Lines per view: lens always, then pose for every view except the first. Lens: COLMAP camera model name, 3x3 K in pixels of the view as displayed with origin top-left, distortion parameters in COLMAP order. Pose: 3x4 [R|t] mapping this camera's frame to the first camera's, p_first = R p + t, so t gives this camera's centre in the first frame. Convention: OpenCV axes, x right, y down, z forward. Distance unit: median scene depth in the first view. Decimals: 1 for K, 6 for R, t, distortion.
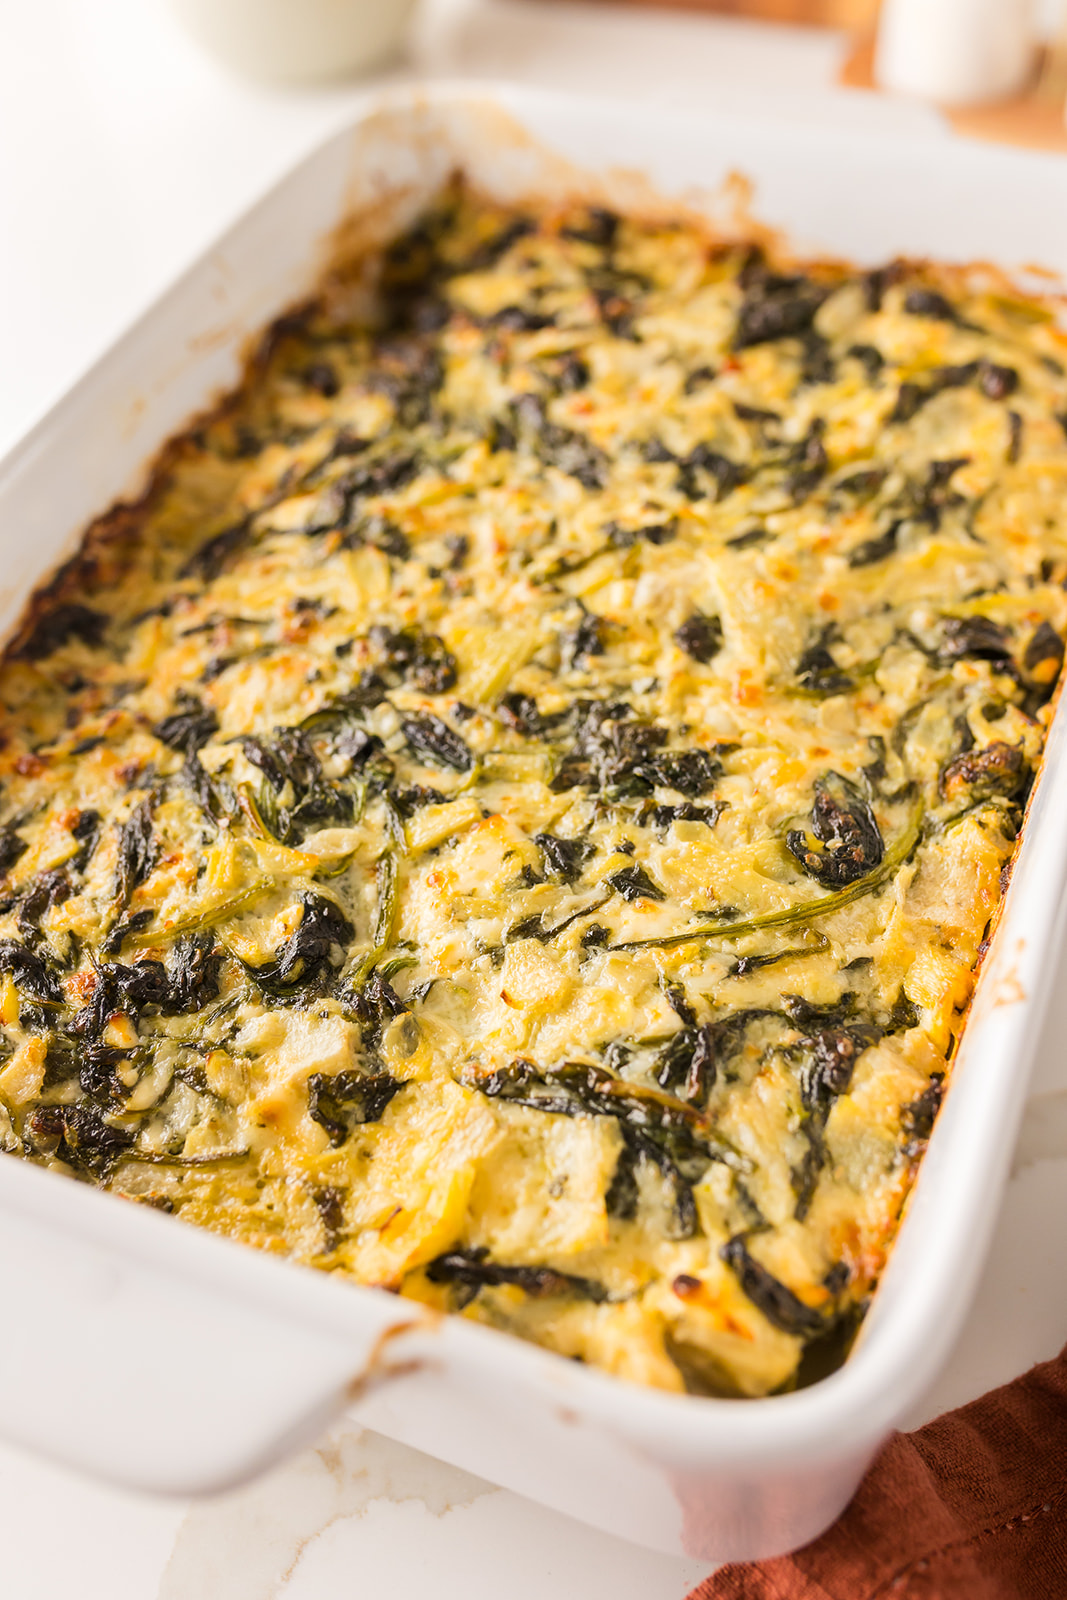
lens RADIAL K [[1701.7, 0, 422.8], [0, 1701.7, 709.9], [0, 0, 1]] dist [0.002402, -0.004523]
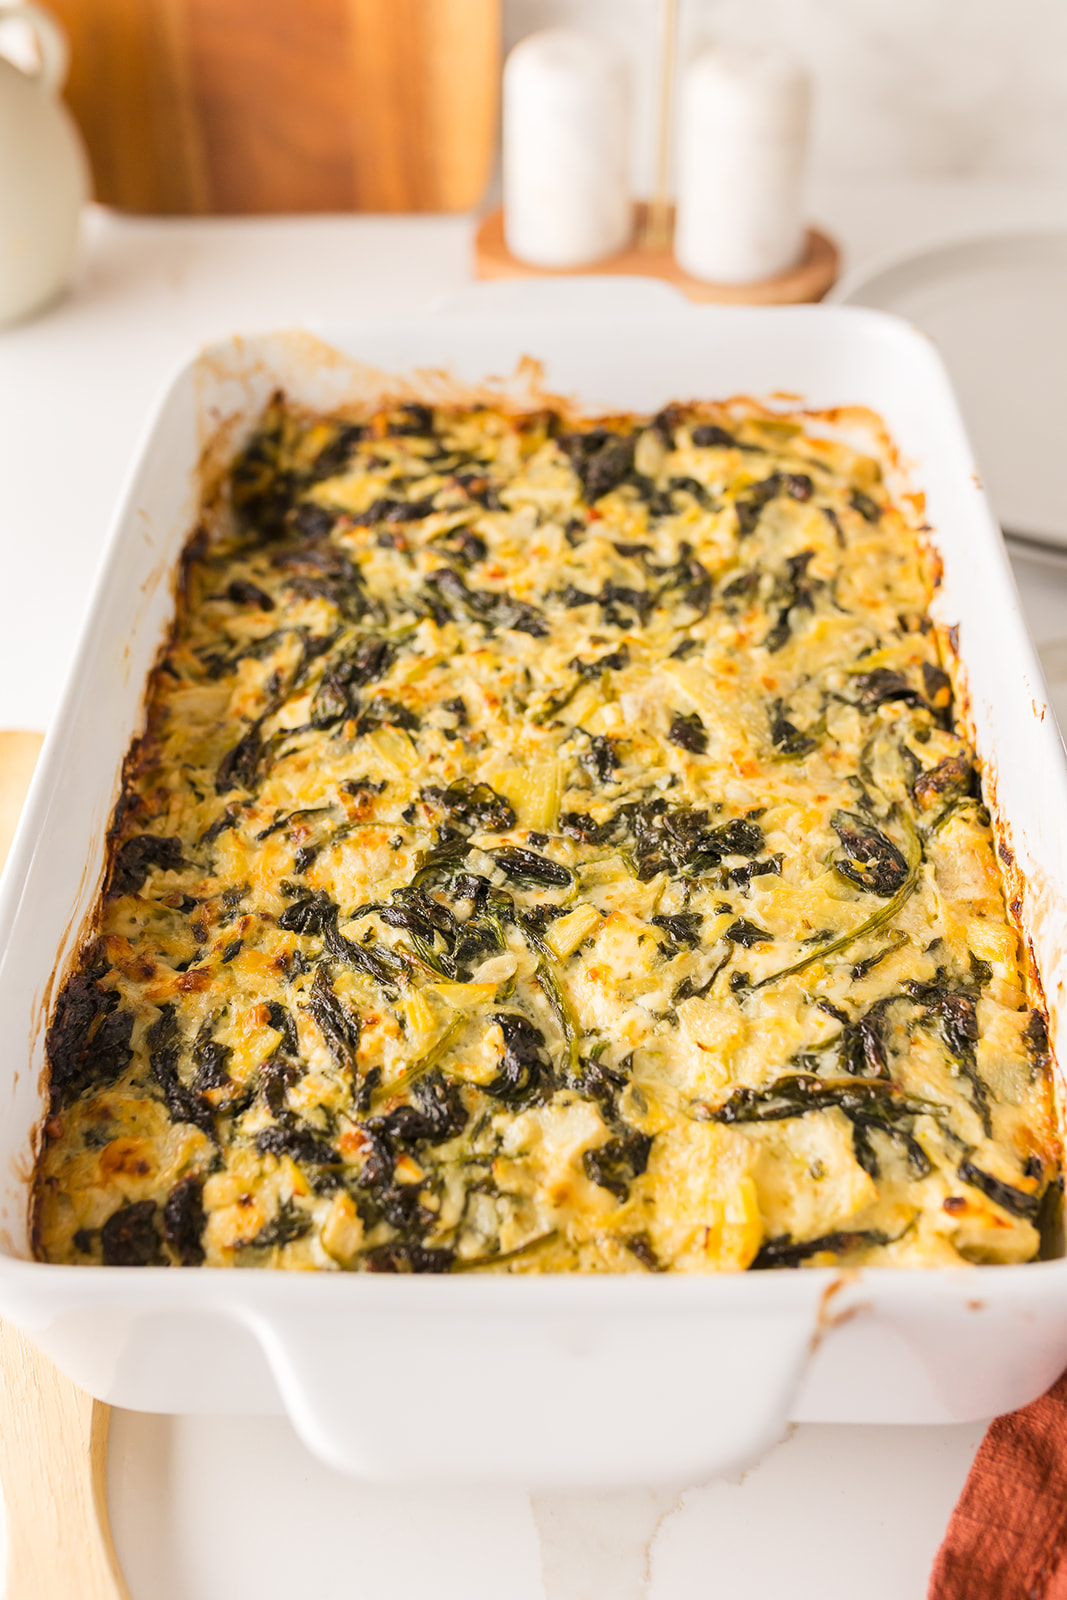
lens RADIAL K [[1701.7, 0, 422.8], [0, 1701.7, 709.9], [0, 0, 1]] dist [0.002402, -0.004523]
pose [[0.929875, -0.225940, 0.290317, -0.388265], [0.246944, 0.968309, -0.037364, -0.063685], [-0.272674, 0.106436, 0.956201, -0.140754]]
